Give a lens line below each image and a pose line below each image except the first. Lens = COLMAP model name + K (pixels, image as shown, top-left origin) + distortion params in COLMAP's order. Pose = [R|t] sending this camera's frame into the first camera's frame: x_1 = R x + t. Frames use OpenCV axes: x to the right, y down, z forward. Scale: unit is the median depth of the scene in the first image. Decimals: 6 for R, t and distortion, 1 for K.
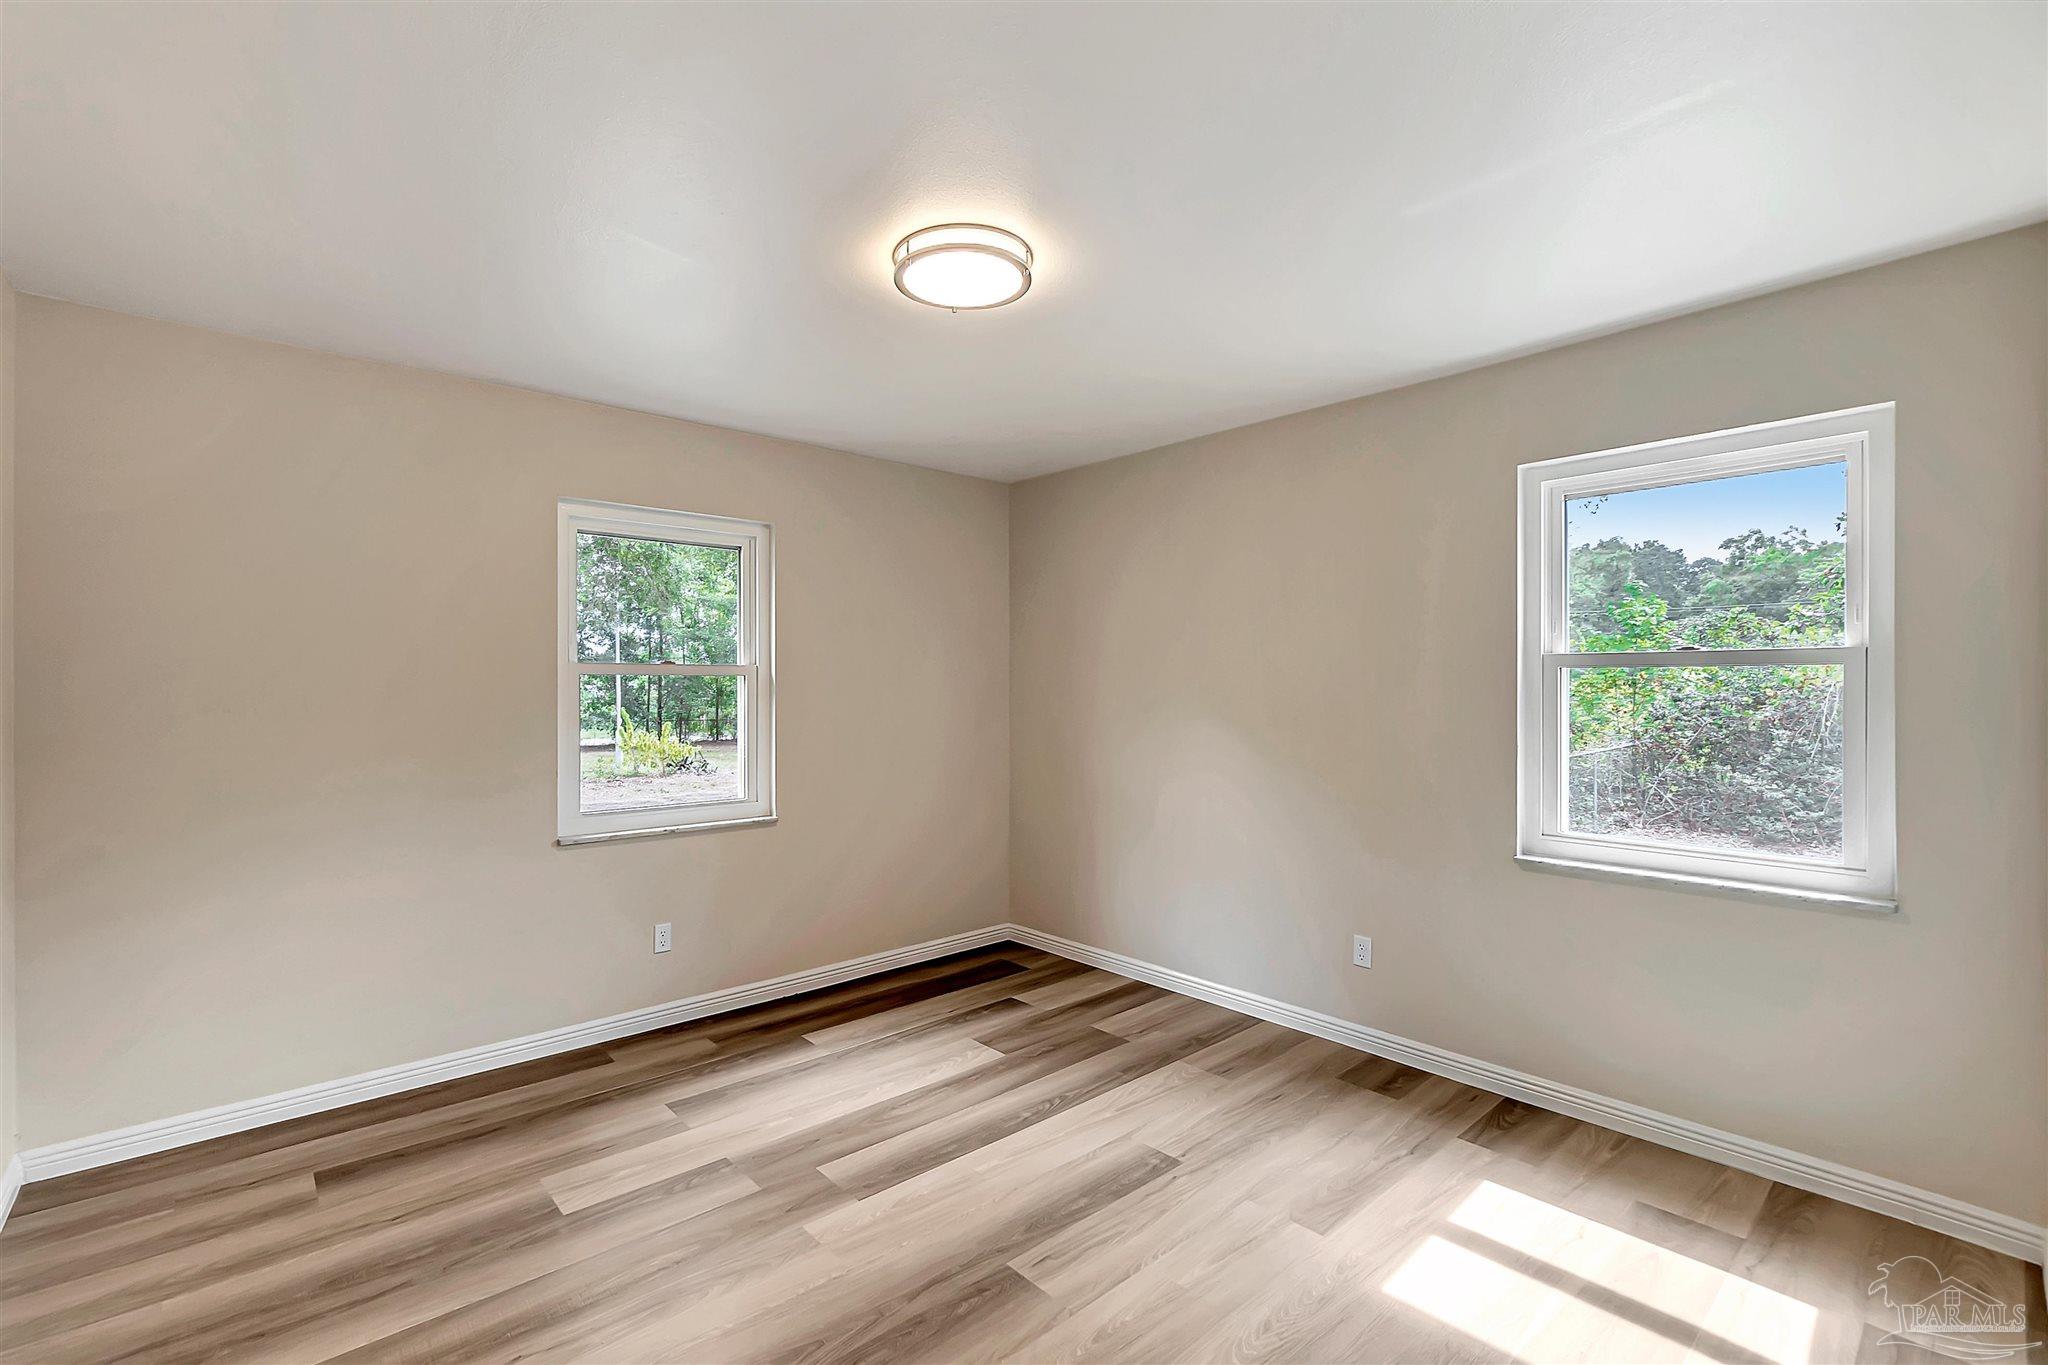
lens RADIAL K [[890.4, 0, 1008.6], [0, 890.4, 692.7], [0, 0, 1]] dist [0.001156, 0.000060]
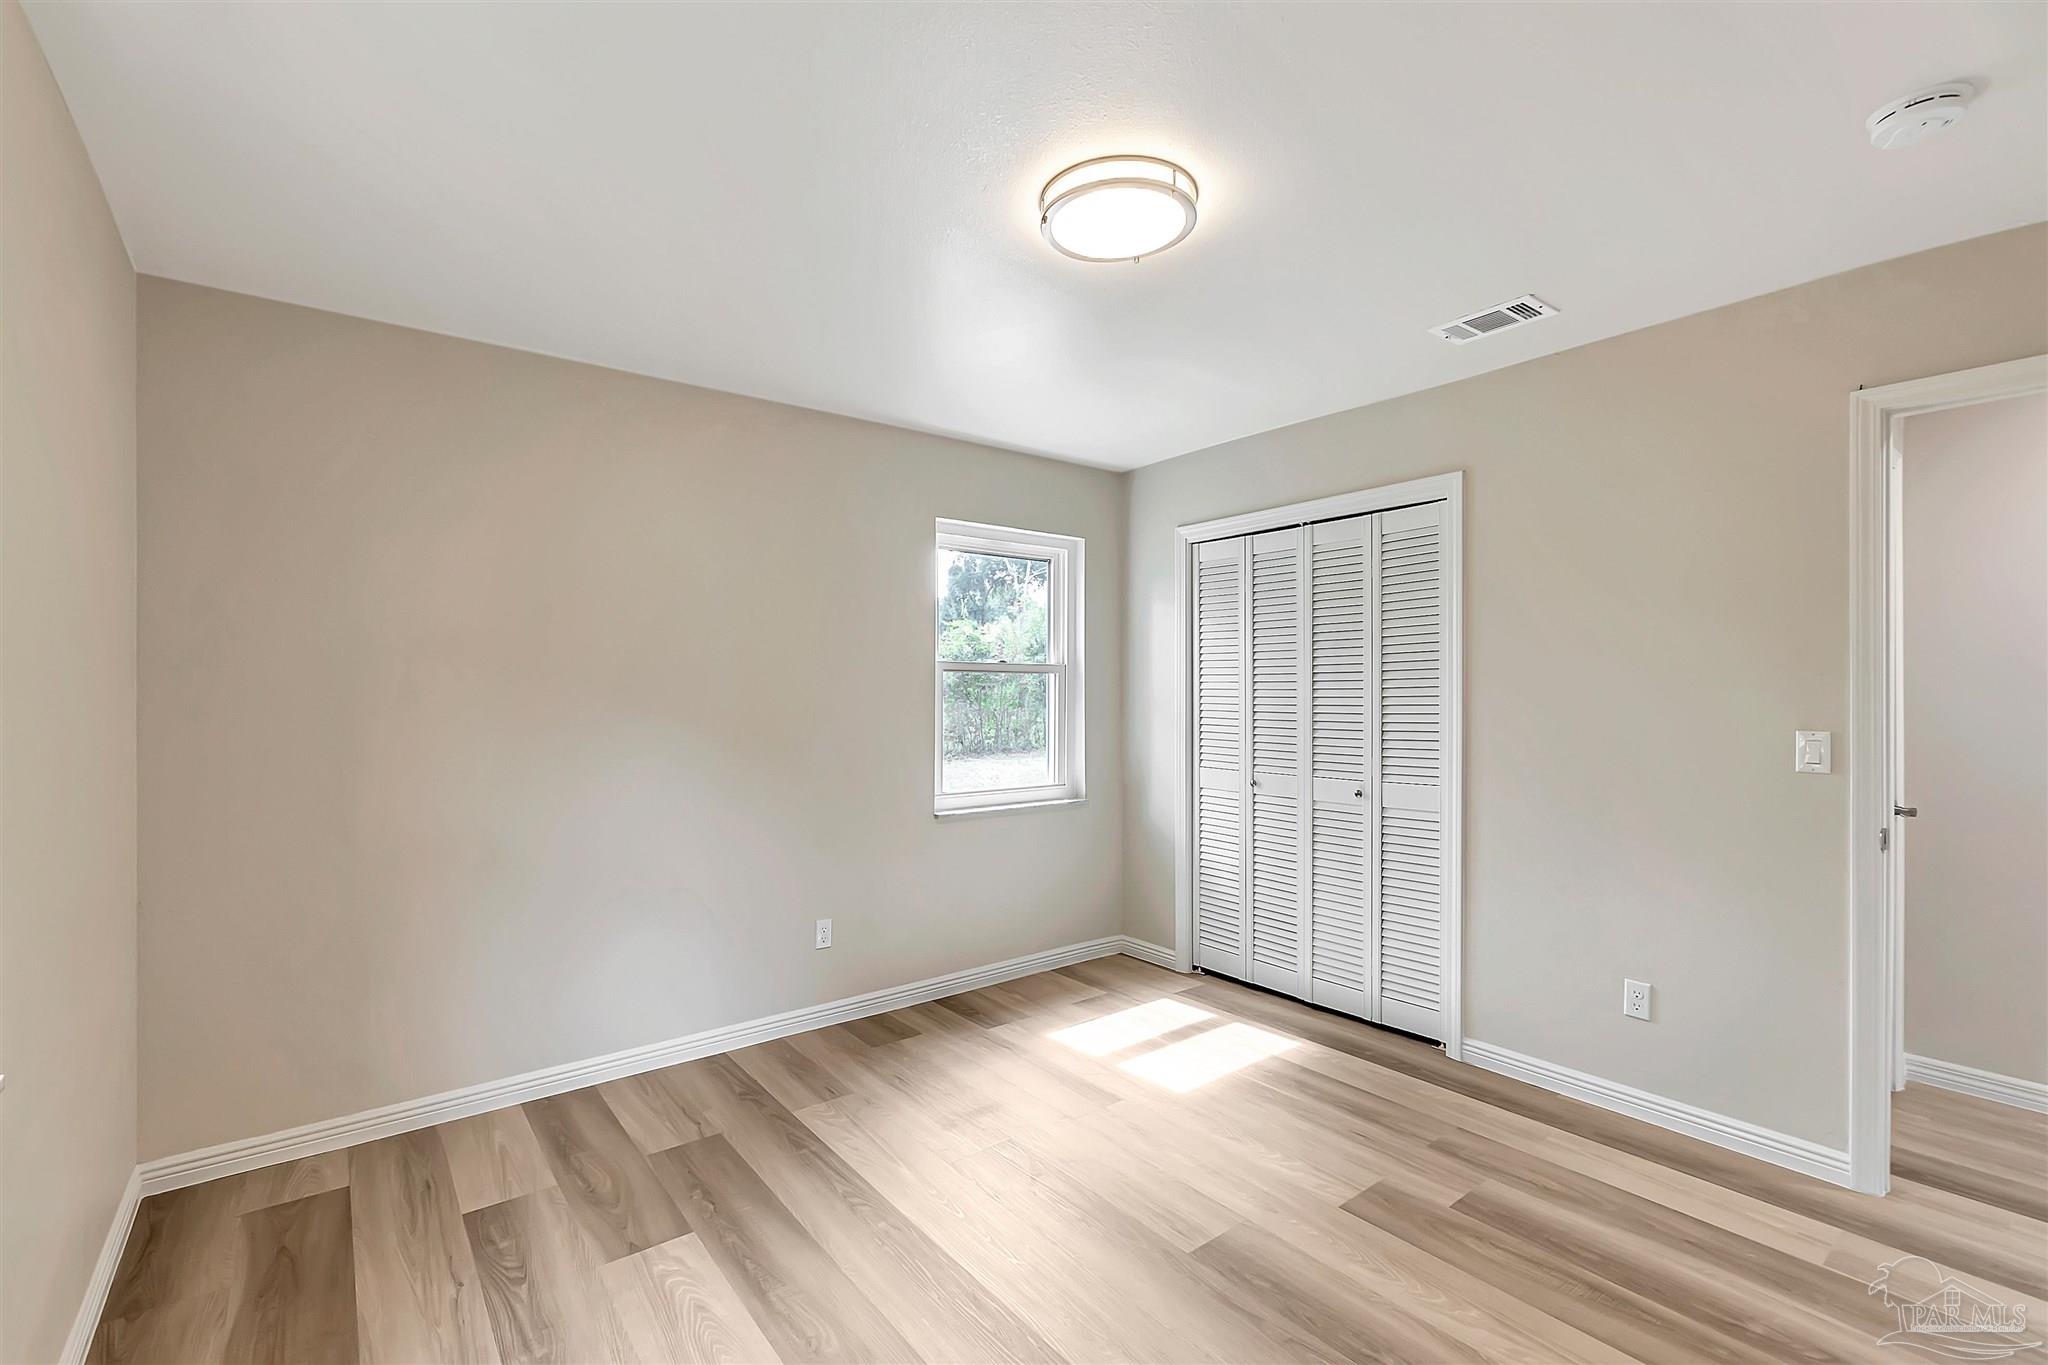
lens RADIAL K [[890.4, 0, 1008.6], [0, 890.4, 692.7], [0, 0, 1]] dist [0.001156, 0.000060]
pose [[0.070306, -0.007972, 0.997494, -0.695217], [-0.001655, 0.999966, 0.008108, -0.005930], [-0.997524, -0.002221, 0.070290, 0.763993]]
